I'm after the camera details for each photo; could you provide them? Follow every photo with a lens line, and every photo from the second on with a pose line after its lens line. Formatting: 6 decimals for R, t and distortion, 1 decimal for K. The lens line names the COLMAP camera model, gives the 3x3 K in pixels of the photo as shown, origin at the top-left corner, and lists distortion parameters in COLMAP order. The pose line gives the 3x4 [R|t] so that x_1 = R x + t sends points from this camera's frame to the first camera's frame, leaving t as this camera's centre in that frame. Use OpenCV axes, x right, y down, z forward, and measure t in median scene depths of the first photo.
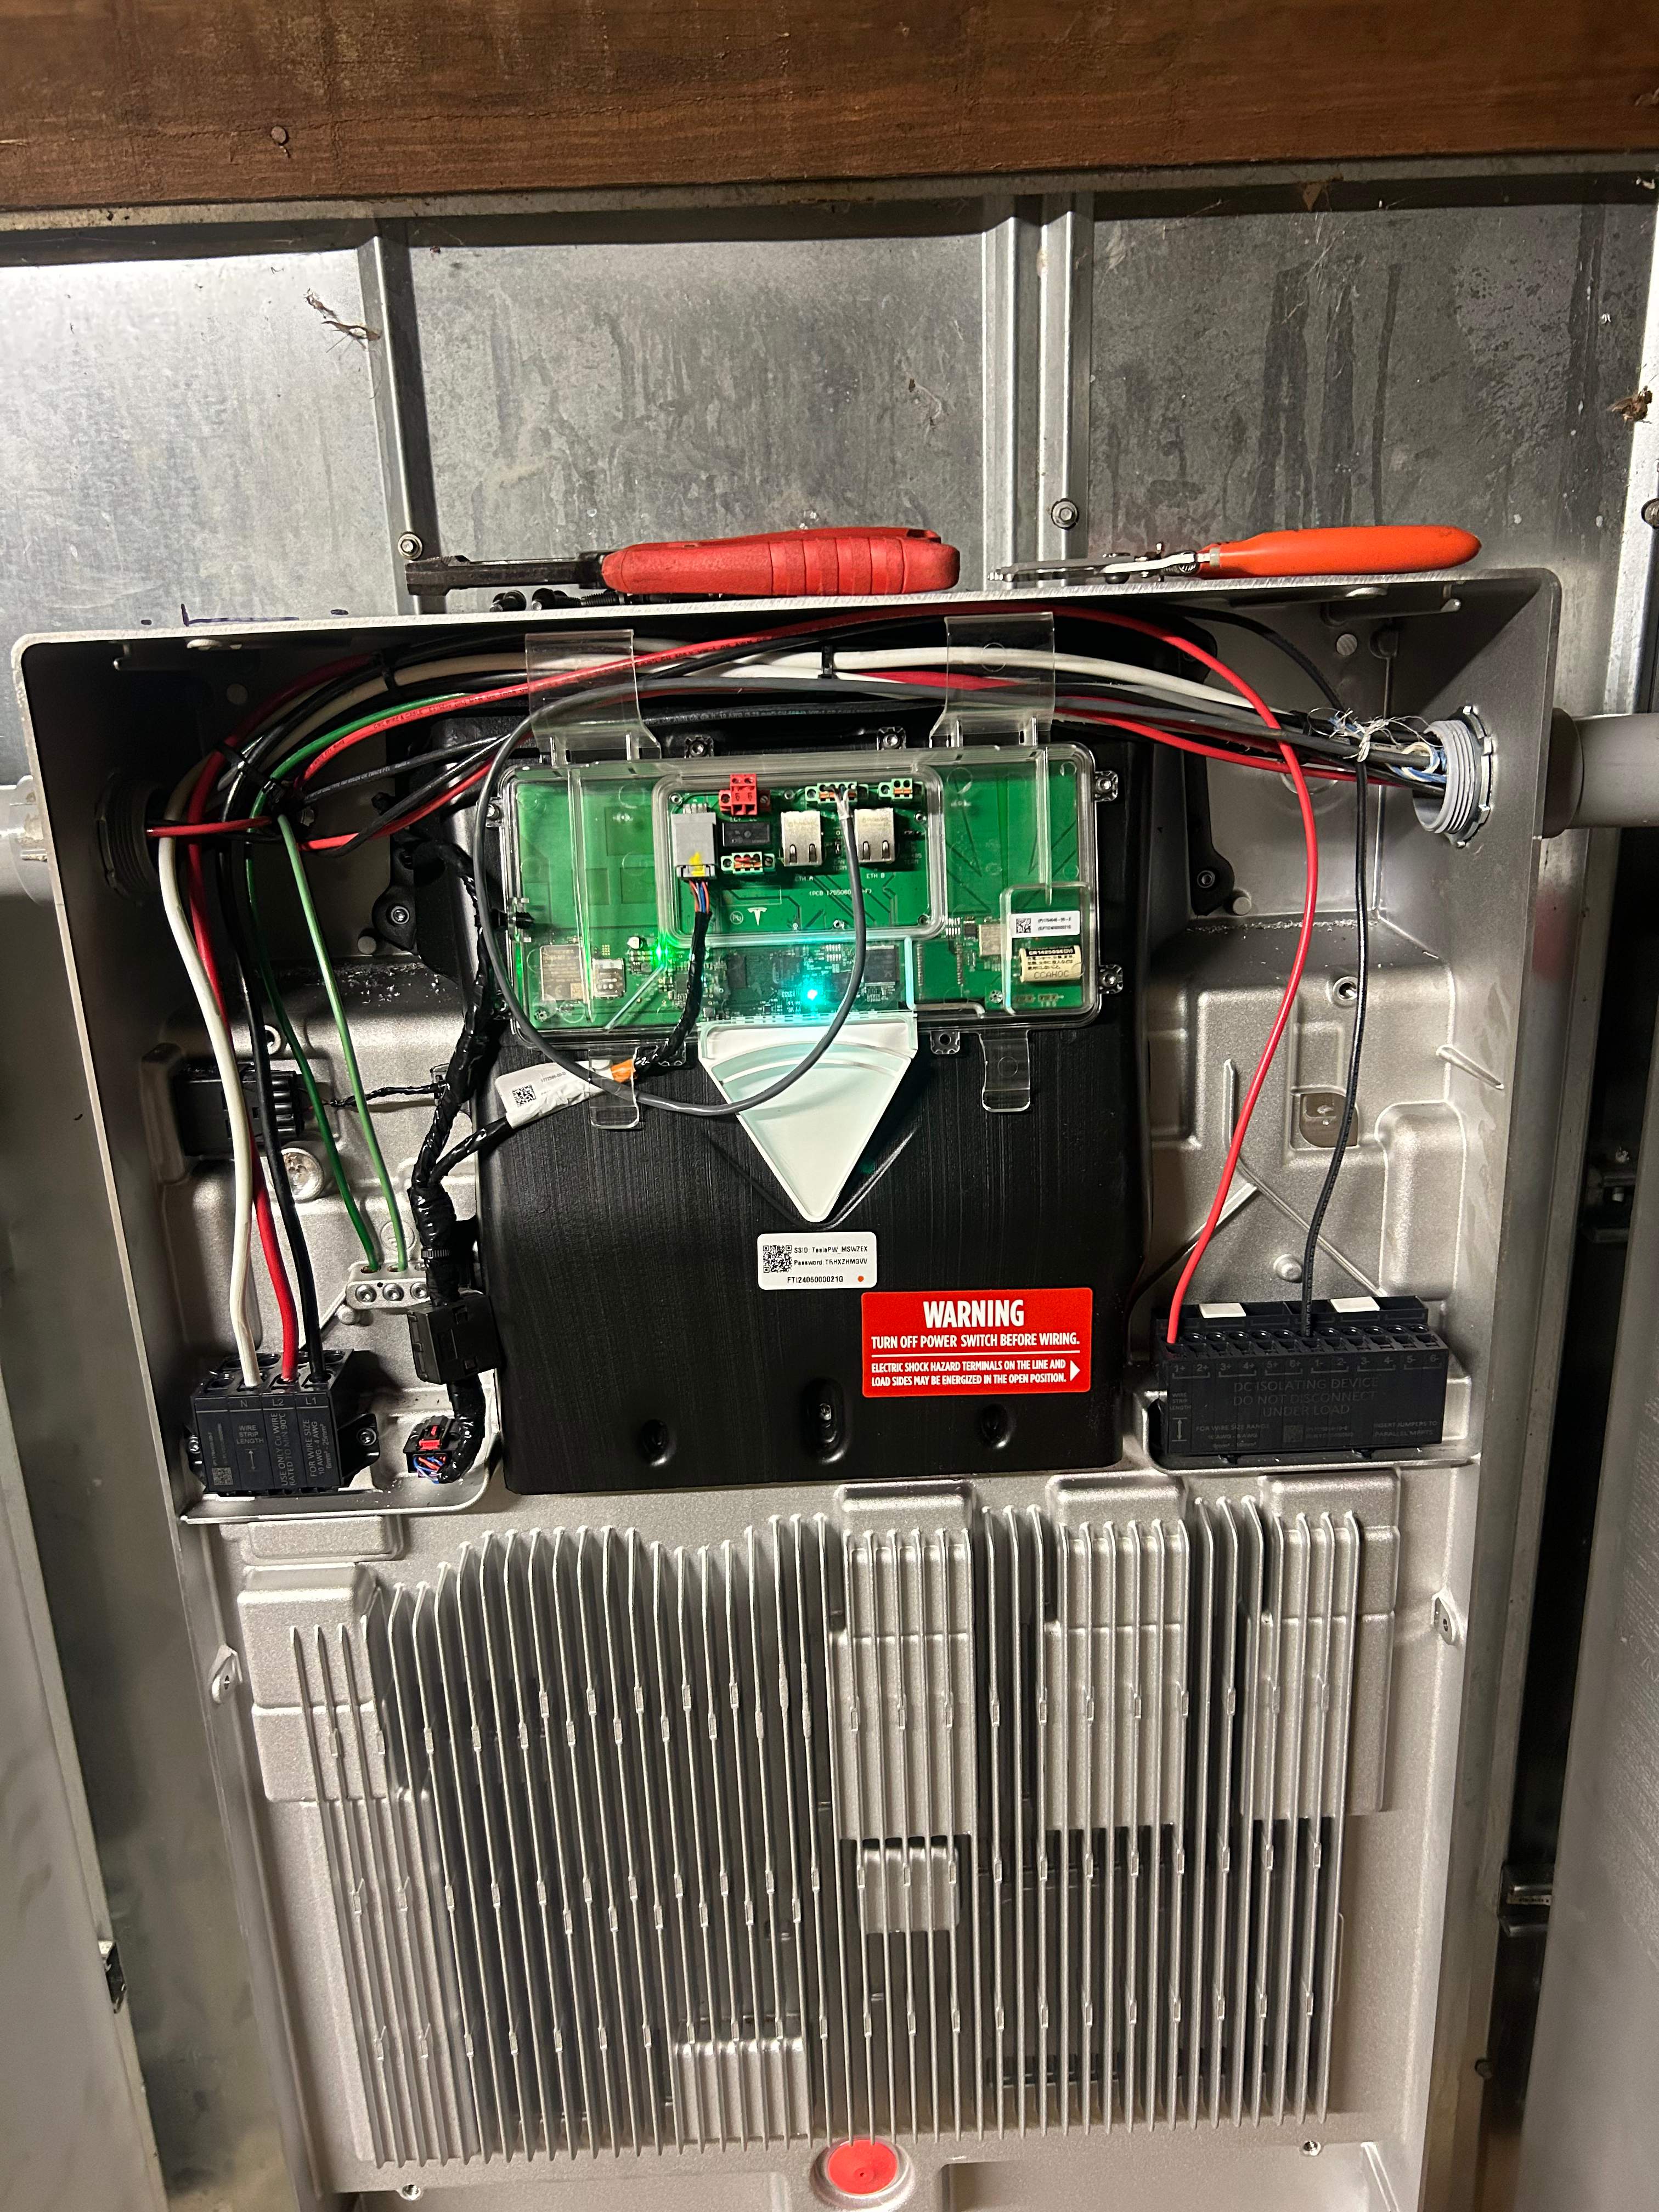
lens RADIAL K [[1676.9, 0, 839.1], [0, 1676.9, 1098.1], [0, 0, 1]] dist [0.054956, -0.025263]
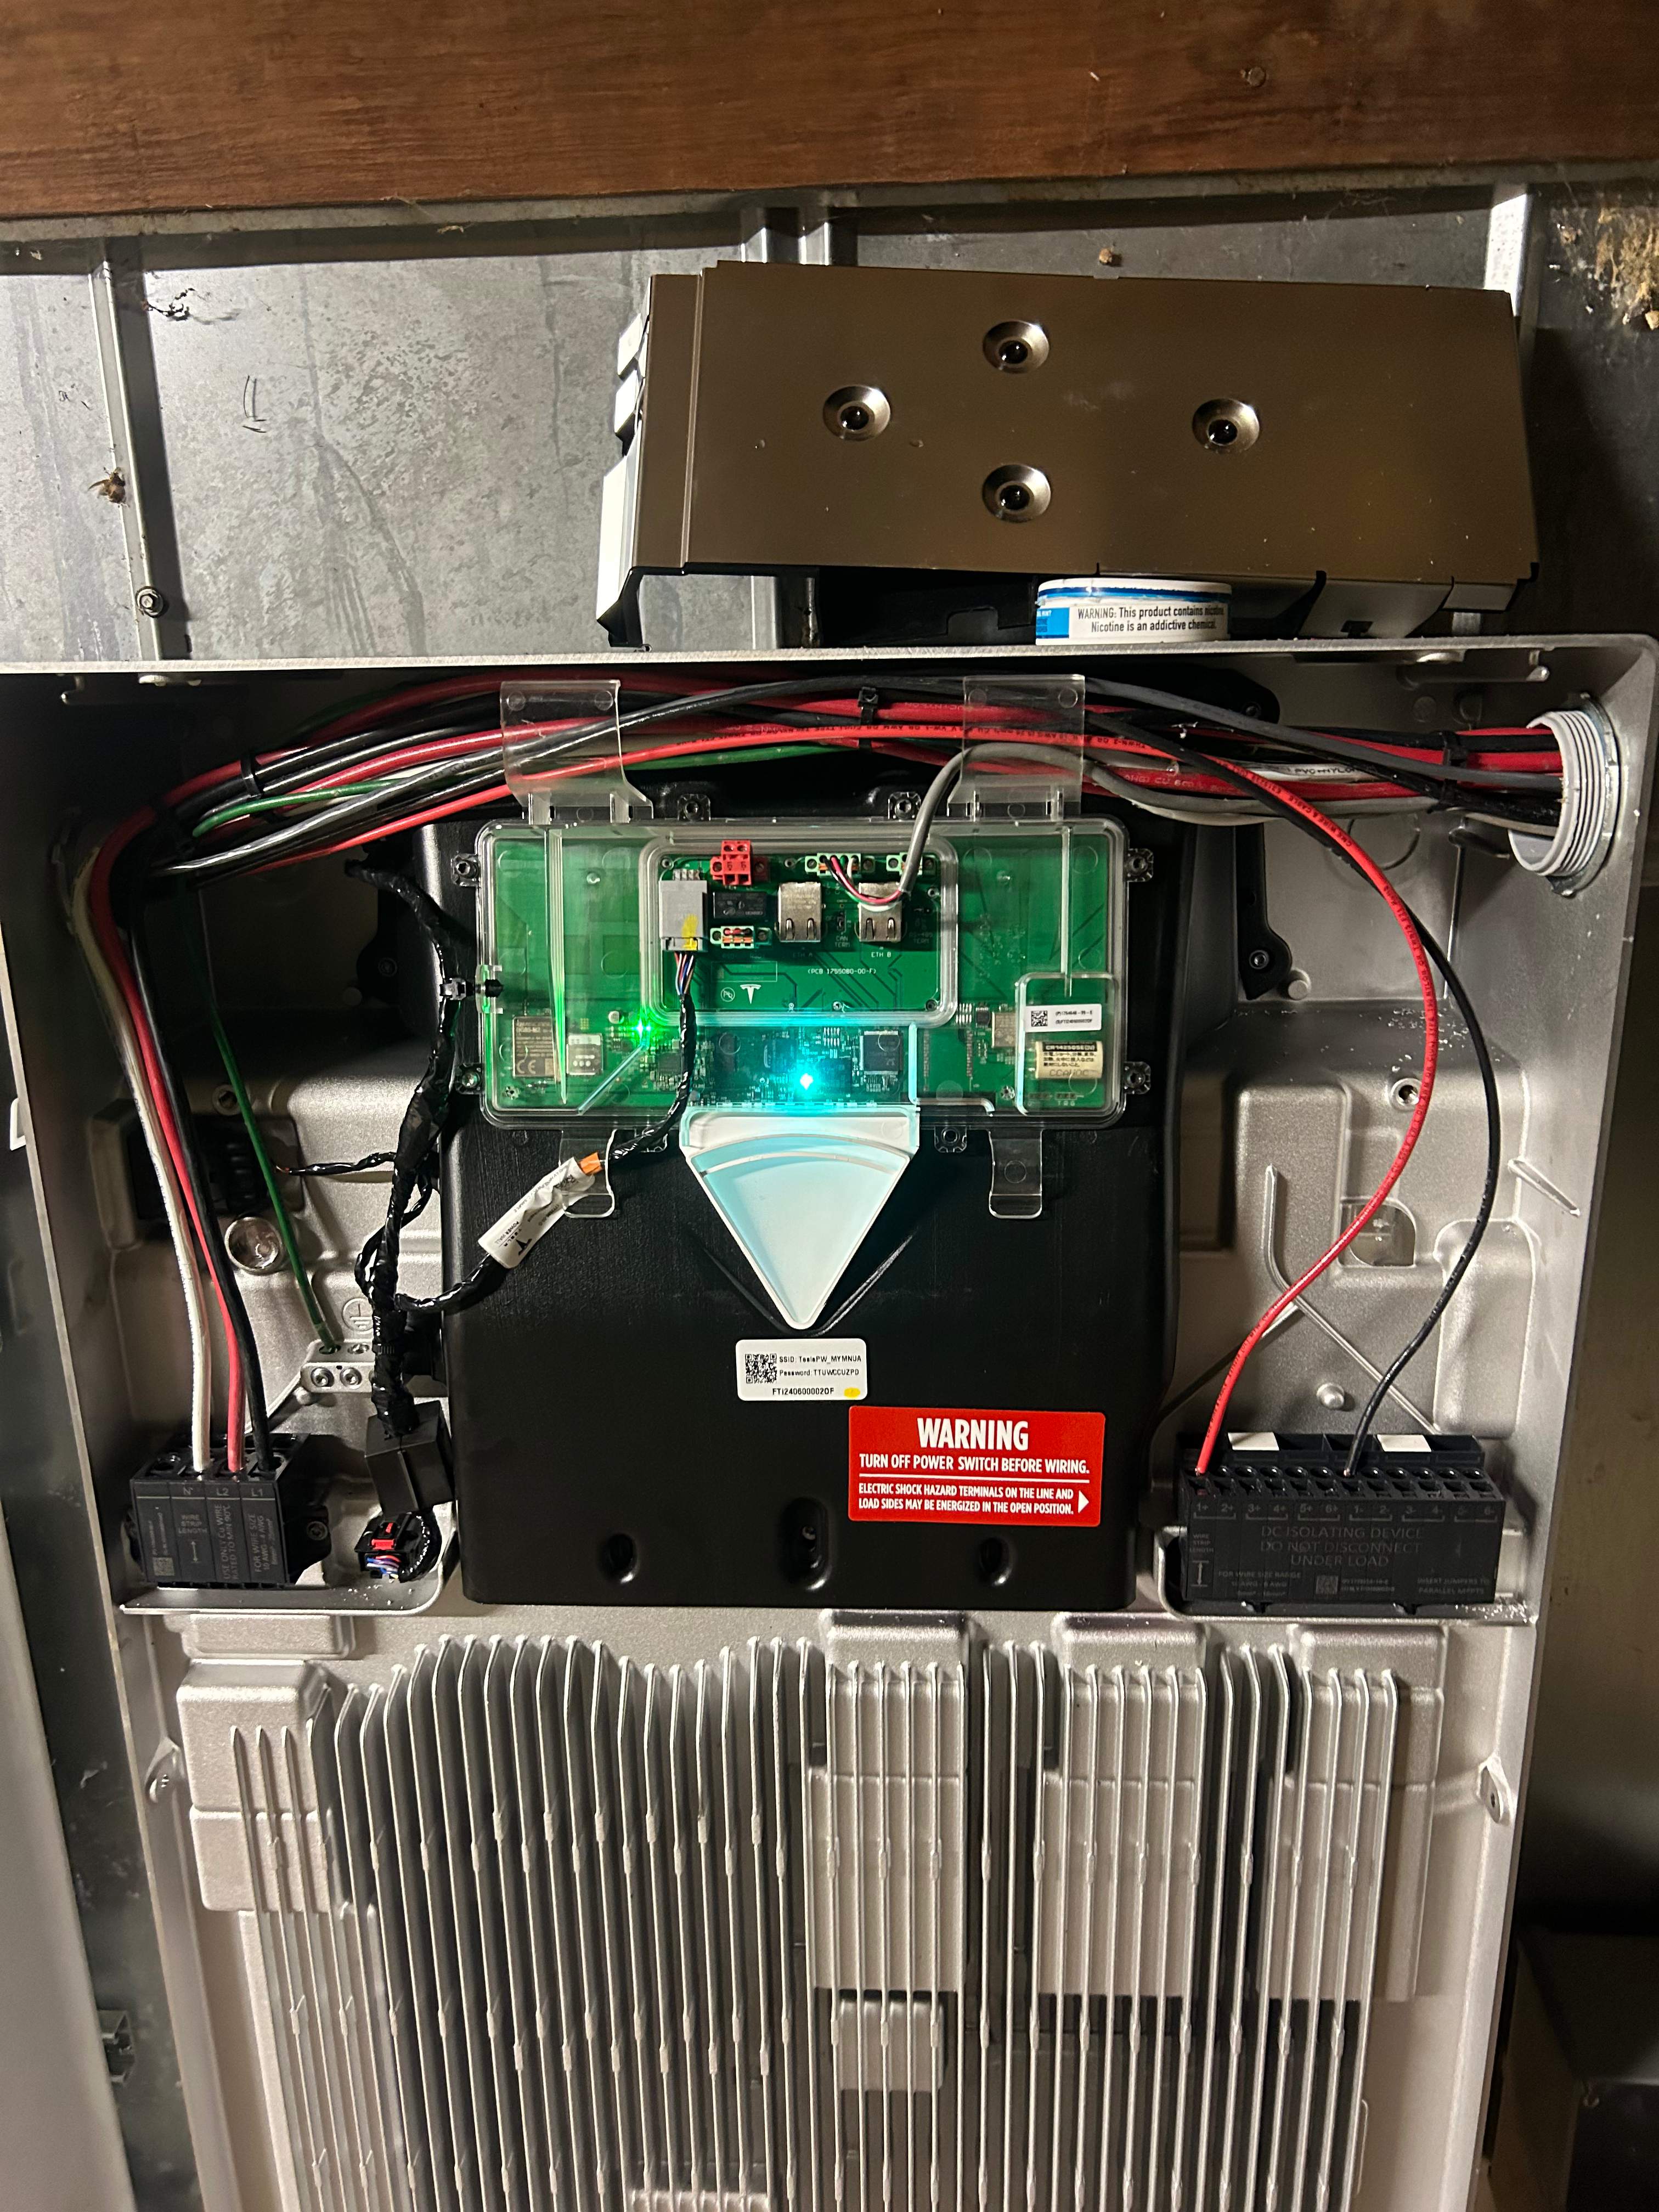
lens RADIAL K [[1676.9, 0, 848.2], [0, 1676.9, 1100.0], [0, 0, 1]] dist [0.054956, -0.025263]
pose [[0.997876, 0.041655, -0.050089, 0.047826], [-0.041704, 0.999130, 0.000057, -0.047919], [0.050048, 0.002032, 0.998745, 0.083354]]
